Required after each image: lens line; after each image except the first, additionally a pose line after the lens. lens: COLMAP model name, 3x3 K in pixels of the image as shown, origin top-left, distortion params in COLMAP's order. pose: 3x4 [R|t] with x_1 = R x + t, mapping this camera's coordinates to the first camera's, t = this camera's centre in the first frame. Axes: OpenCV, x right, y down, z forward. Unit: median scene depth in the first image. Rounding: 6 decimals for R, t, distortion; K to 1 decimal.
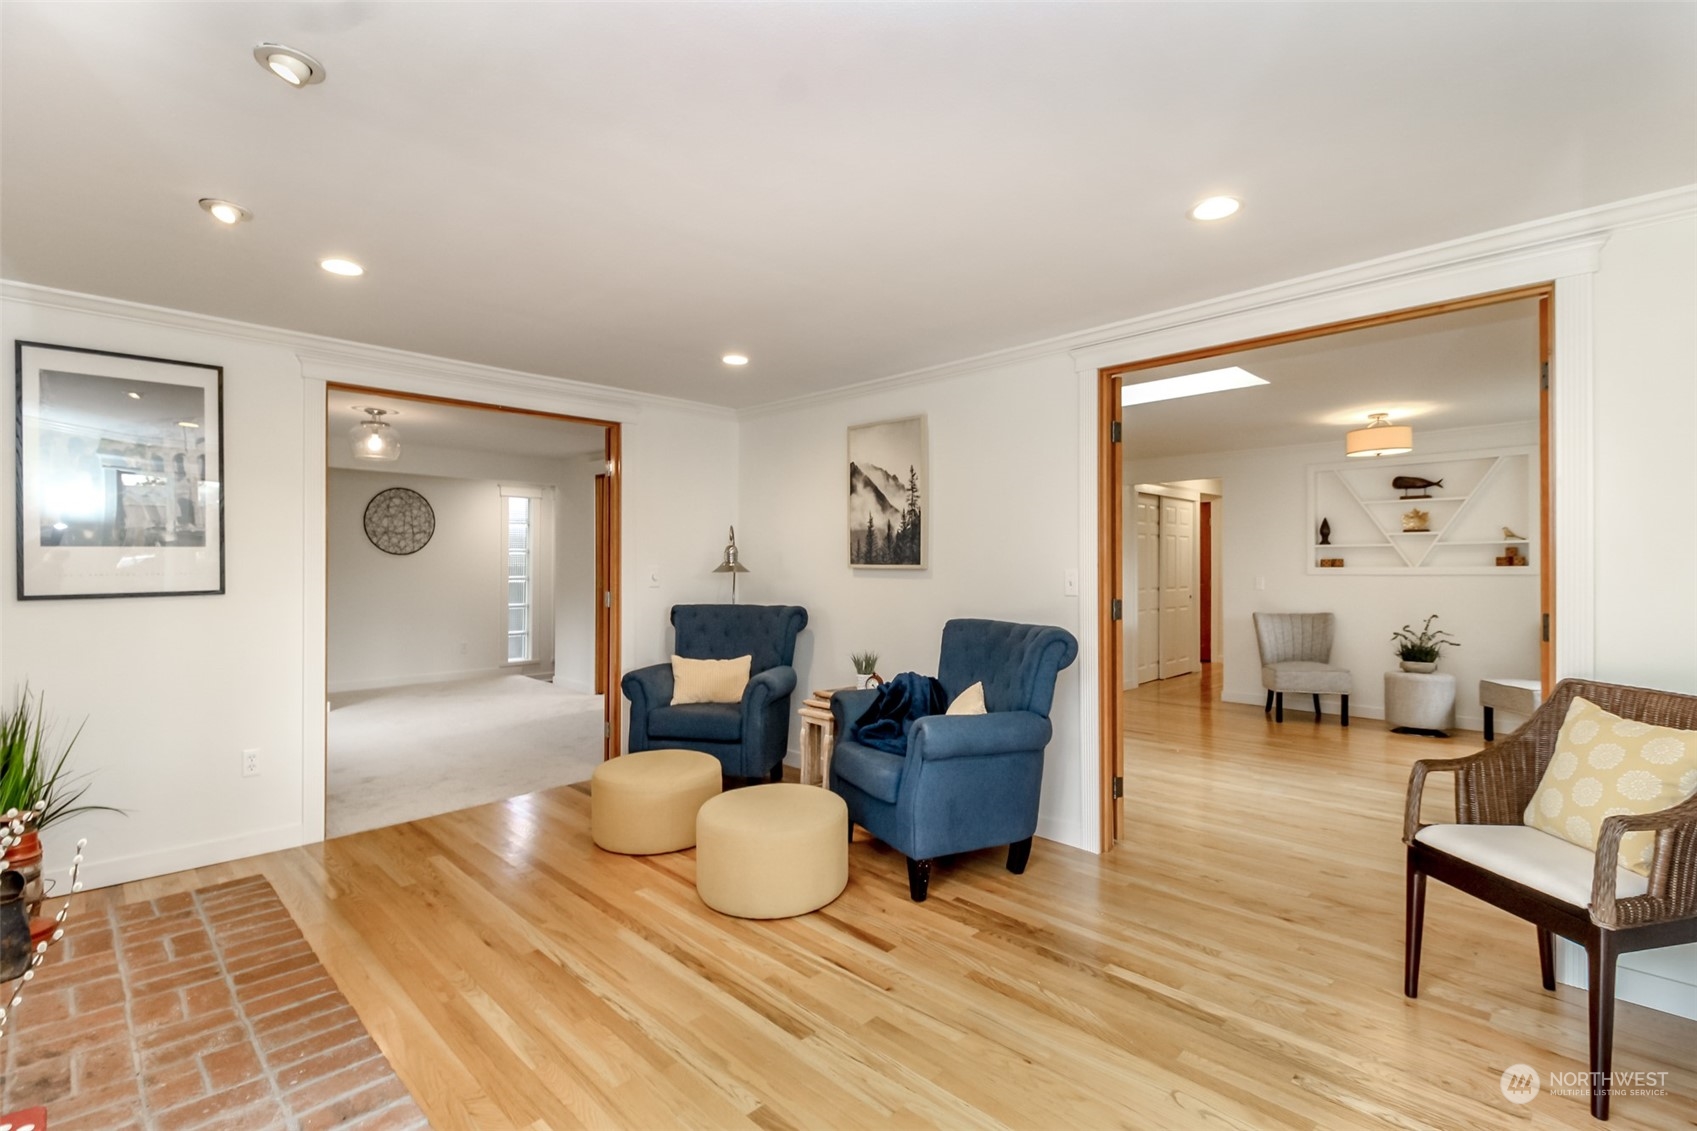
lens RADIAL K [[777.8, 0, 854.2], [0, 777.8, 566.5], [0, 0, 1]] dist [0.020488, -0.002786]
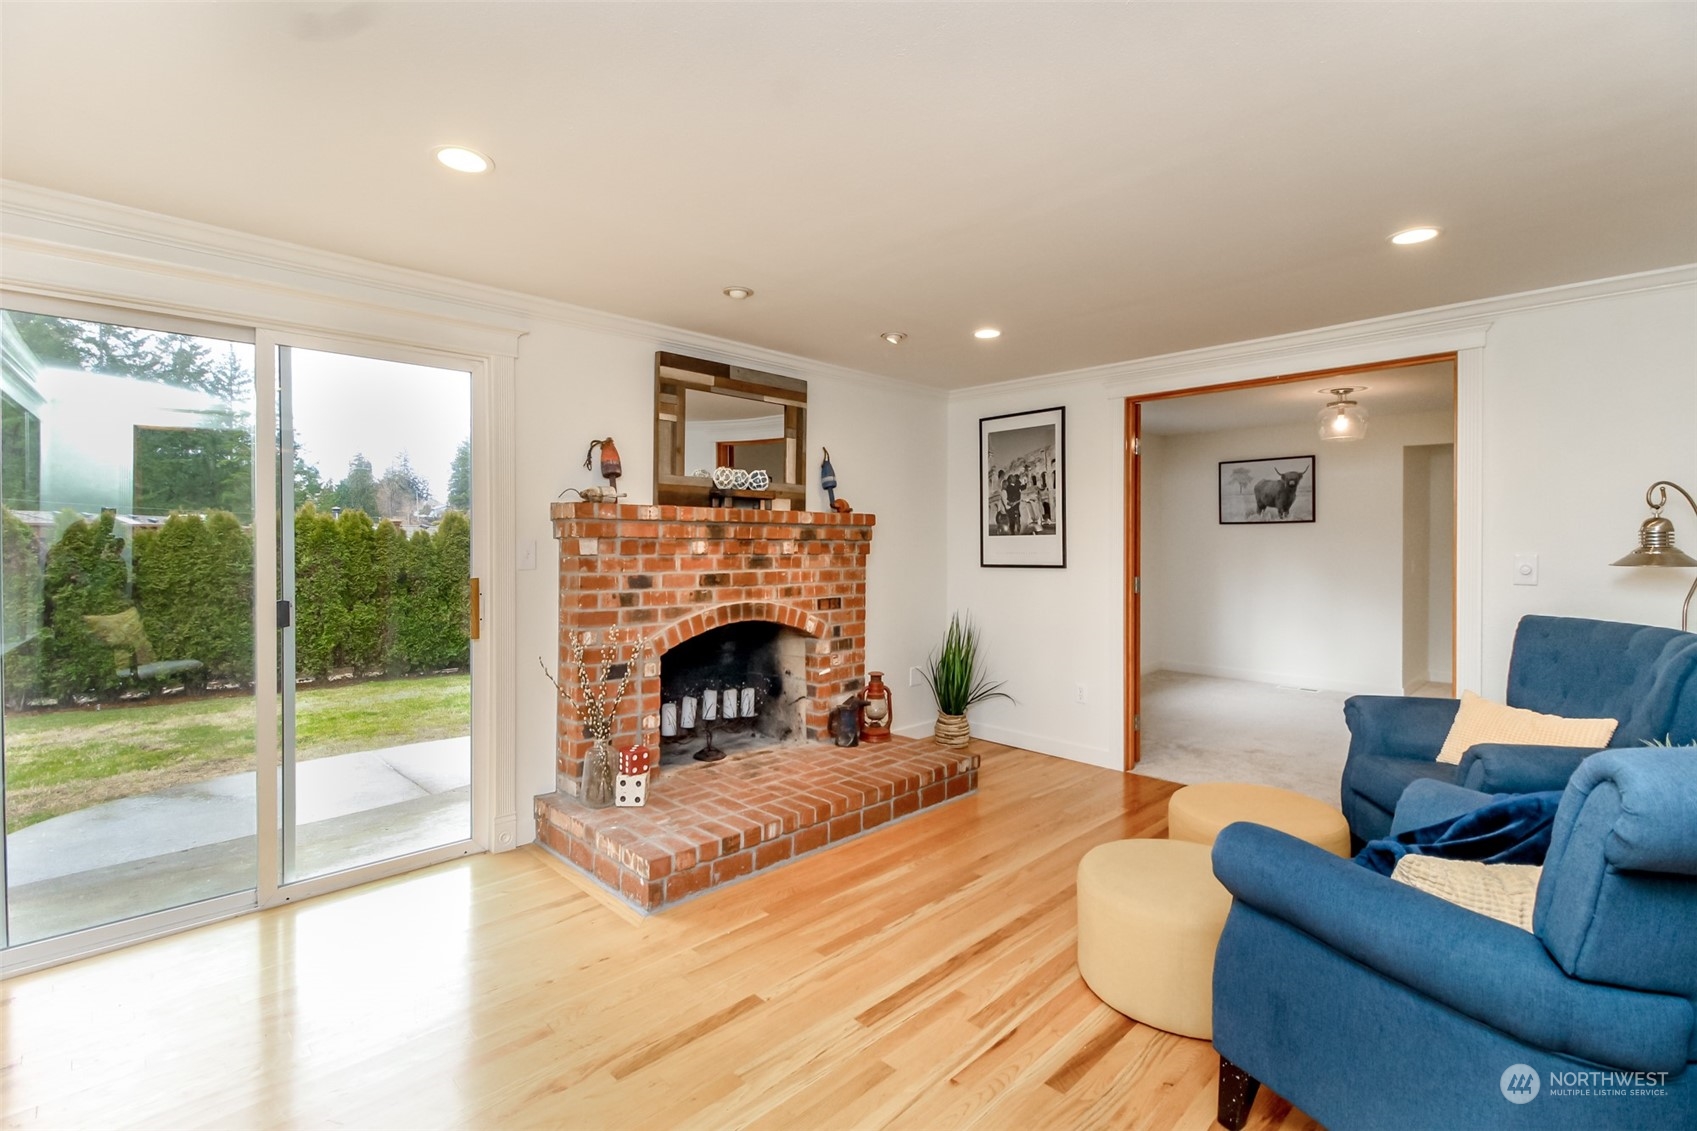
lens RADIAL K [[777.8, 0, 851.3], [0, 777.8, 550.4], [0, 0, 1]] dist [0.020488, -0.002786]
pose [[-0.004249, 0.011293, -0.999927, 0.746859], [-0.006999, 0.999911, 0.011322, -0.011857], [0.999966, 0.007046, -0.004170, 0.791226]]
